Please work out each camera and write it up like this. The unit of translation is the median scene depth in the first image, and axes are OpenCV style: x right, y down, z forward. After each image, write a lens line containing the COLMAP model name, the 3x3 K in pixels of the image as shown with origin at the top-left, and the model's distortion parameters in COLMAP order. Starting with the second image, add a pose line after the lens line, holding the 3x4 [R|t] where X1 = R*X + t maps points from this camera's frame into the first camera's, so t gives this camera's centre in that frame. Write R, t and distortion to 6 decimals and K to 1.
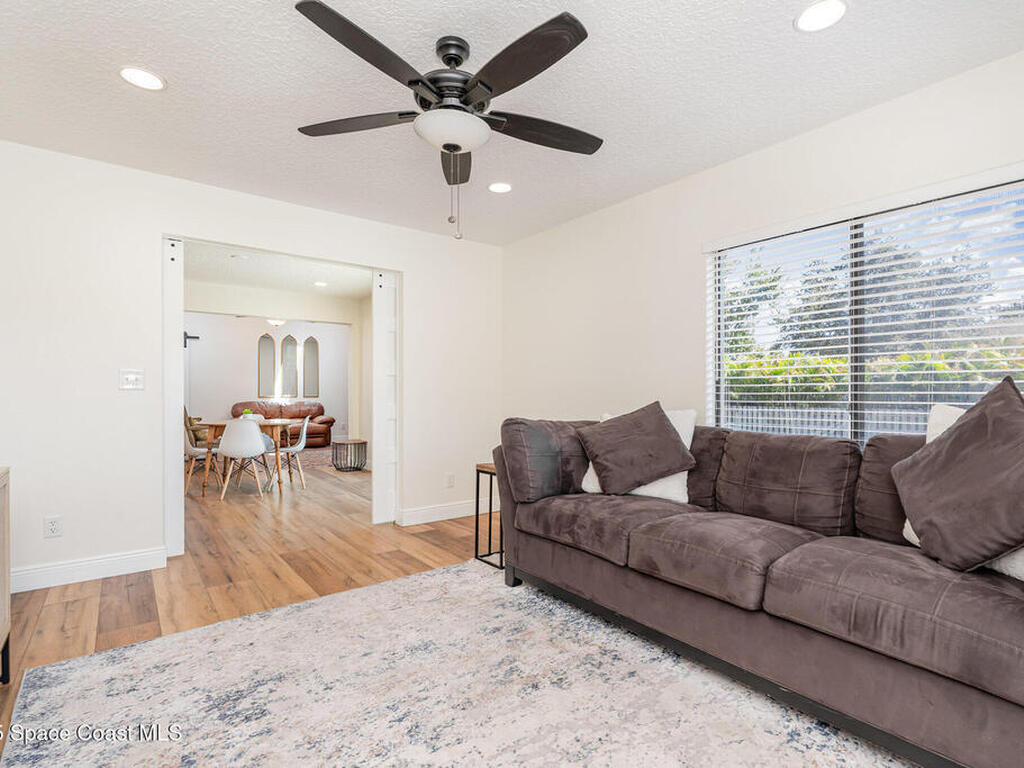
lens RADIAL K [[524.0, 0, 523.5], [0, 524.0, 398.1], [0, 0, 1]] dist [-0.002263, -0.000156]
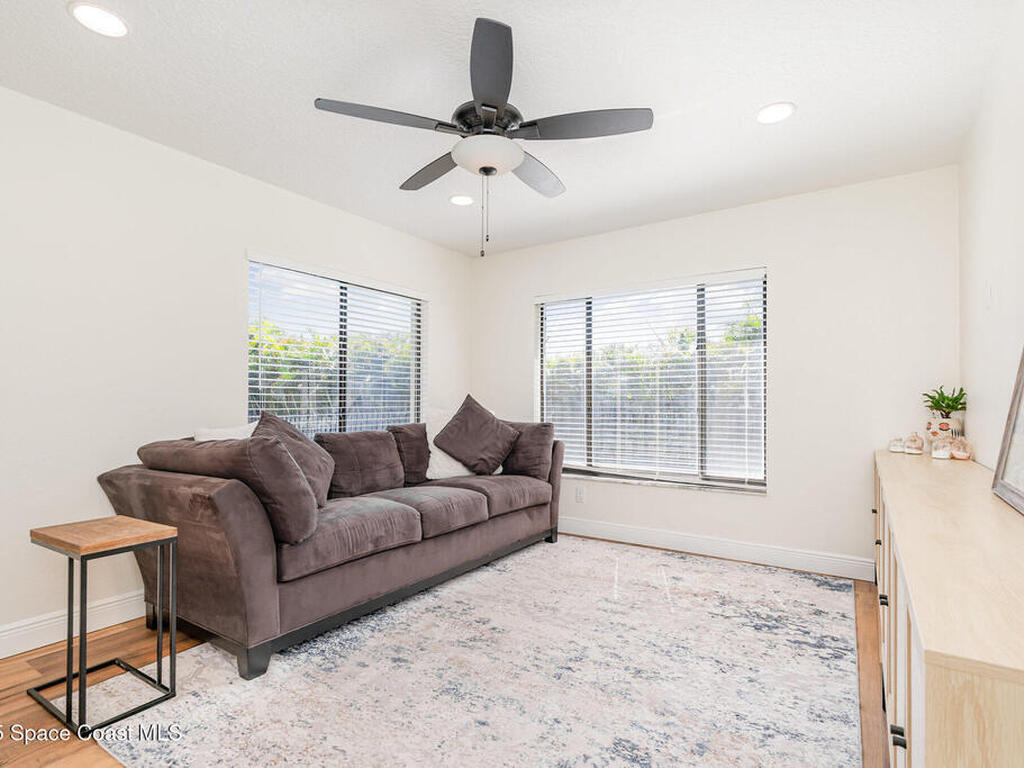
lens RADIAL K [[524.0, 0, 523.5], [0, 524.0, 398.1], [0, 0, 1]] dist [-0.002263, -0.000156]
pose [[-0.333618, 0.004979, 0.942695, -1.084396], [0.006494, 0.999974, -0.002983, -0.013795], [-0.942686, 0.005126, -0.333642, 1.199305]]
